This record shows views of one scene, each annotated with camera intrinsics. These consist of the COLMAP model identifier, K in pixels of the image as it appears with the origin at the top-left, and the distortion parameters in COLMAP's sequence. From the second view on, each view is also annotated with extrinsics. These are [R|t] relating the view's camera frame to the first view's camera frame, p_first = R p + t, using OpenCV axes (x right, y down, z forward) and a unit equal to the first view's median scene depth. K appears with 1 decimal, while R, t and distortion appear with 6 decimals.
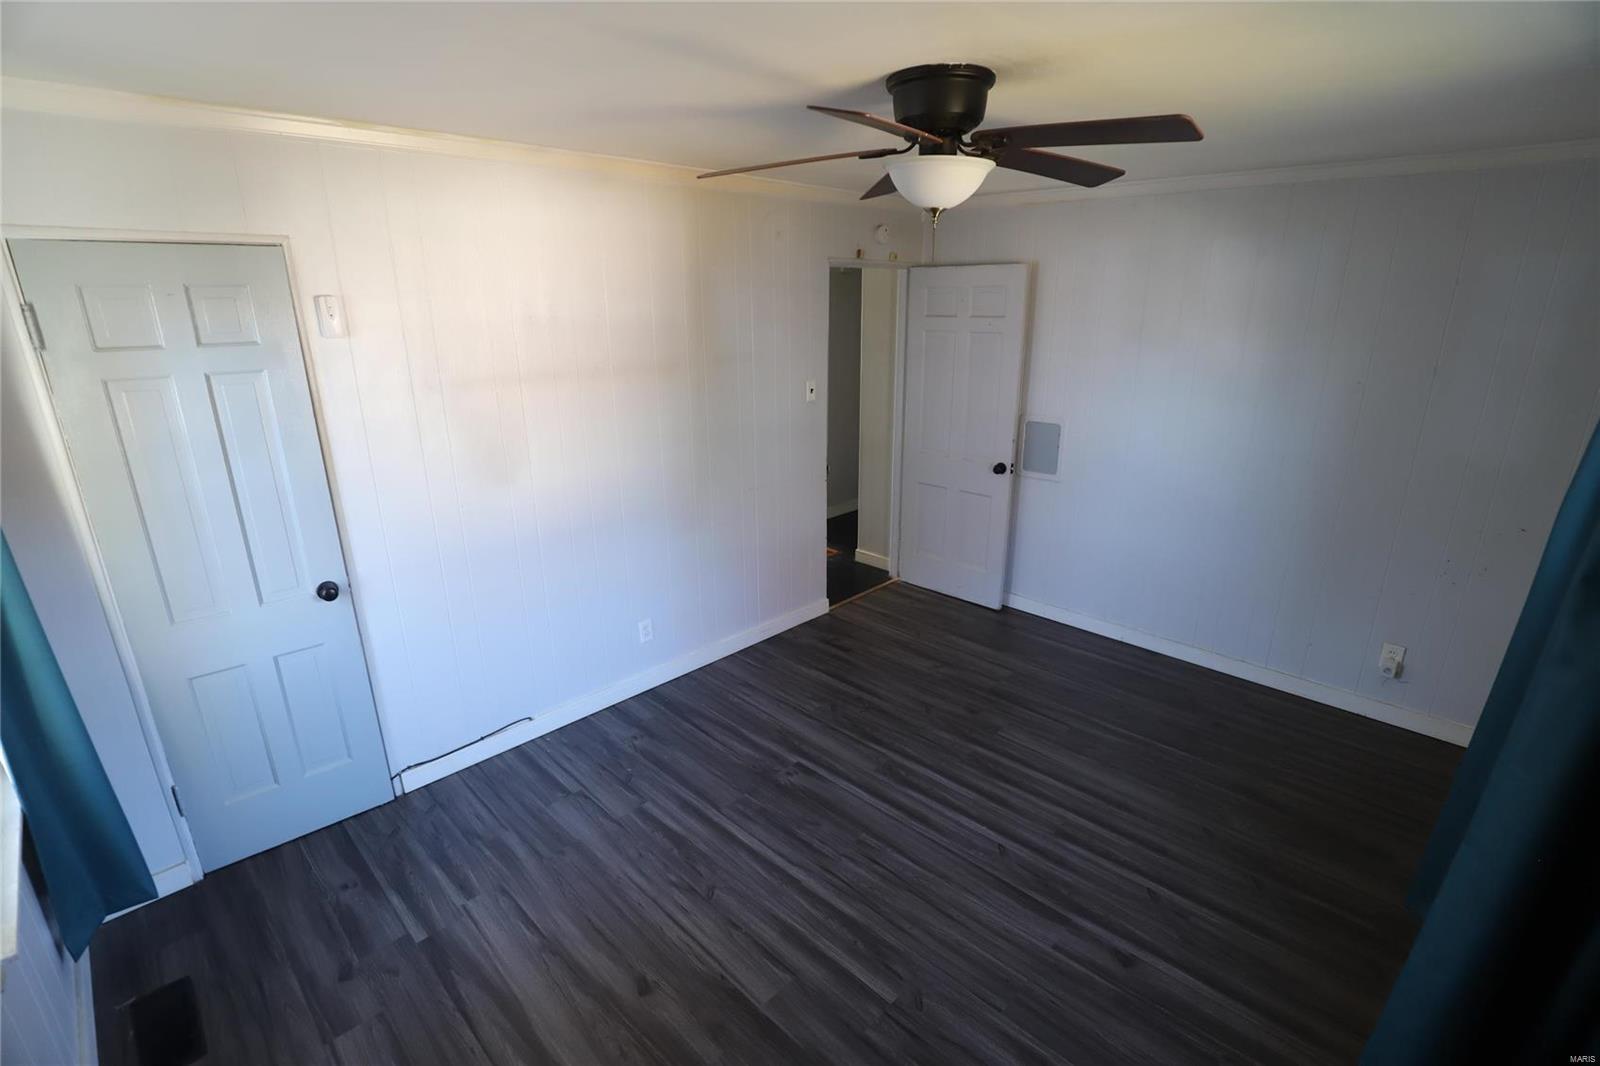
lens RADIAL K [[736.9, 0, 797.7], [0, 736.9, 540.7], [0, 0, 1]] dist [-0.025930, 0.000107]
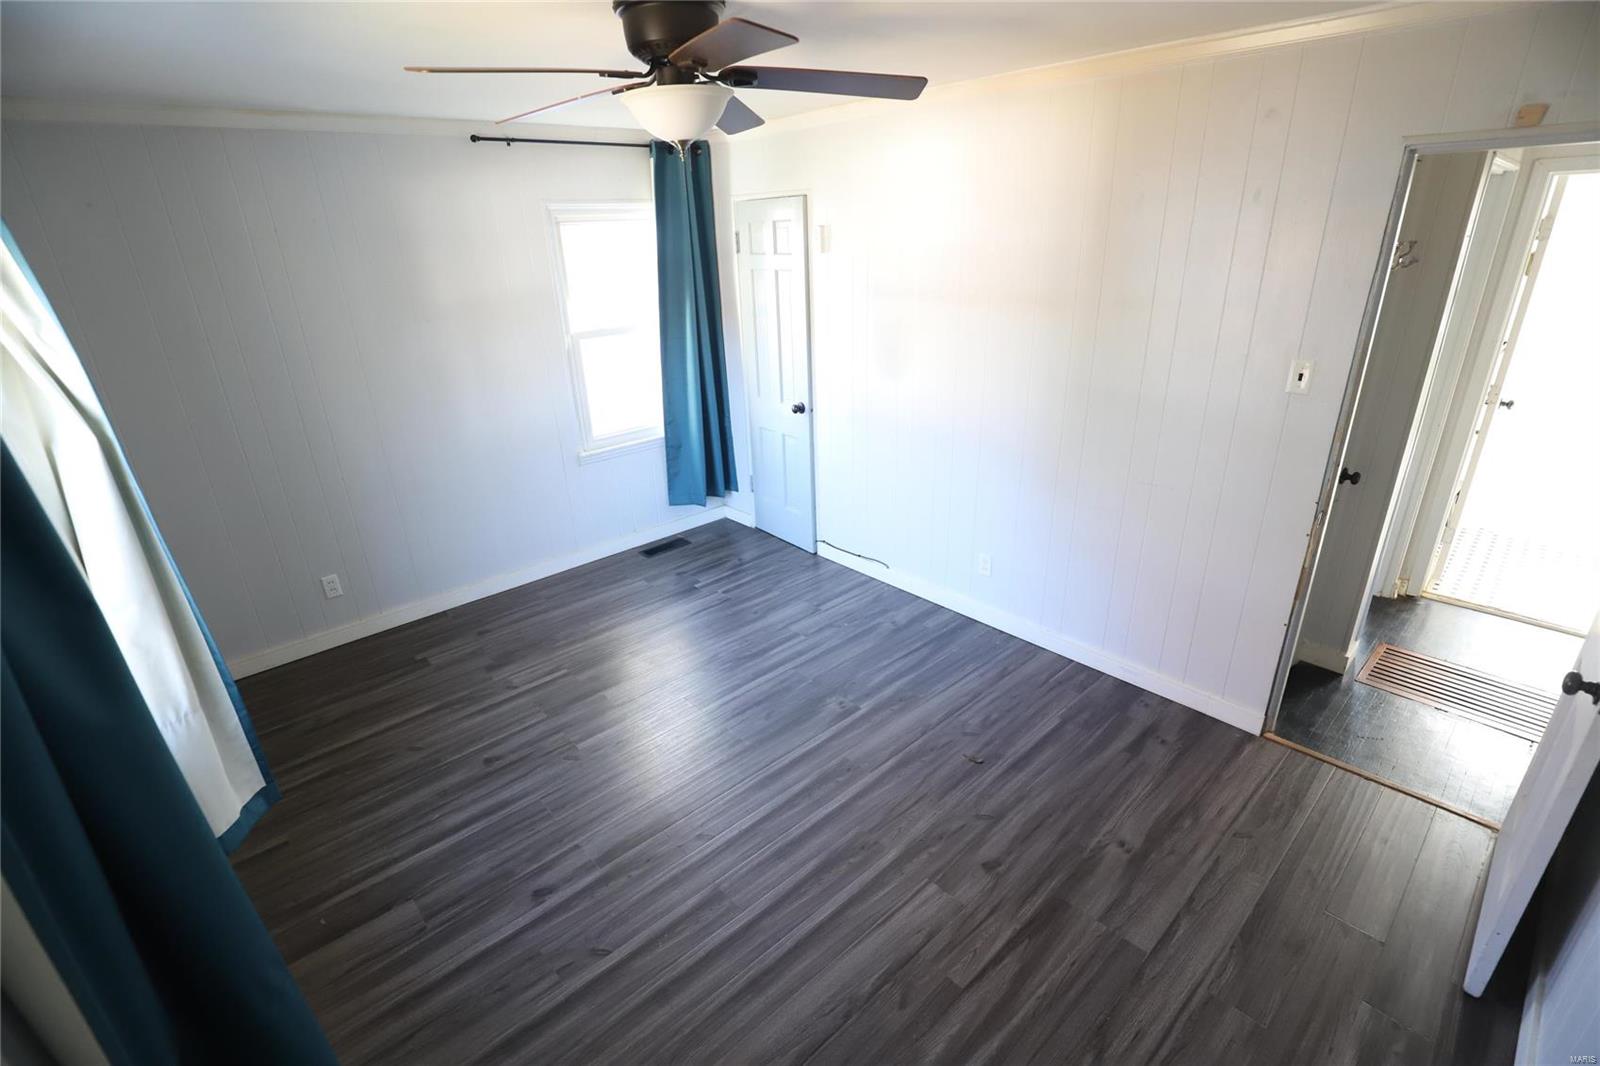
lens RADIAL K [[736.9, 0, 797.8], [0, 736.9, 532.5], [0, 0, 1]] dist [-0.025930, 0.000107]
pose [[-0.055957, 0.383913, -0.921672, 0.841899], [-0.284380, 0.878754, 0.383301, -0.267880], [0.957077, 0.283554, 0.060005, 0.806686]]
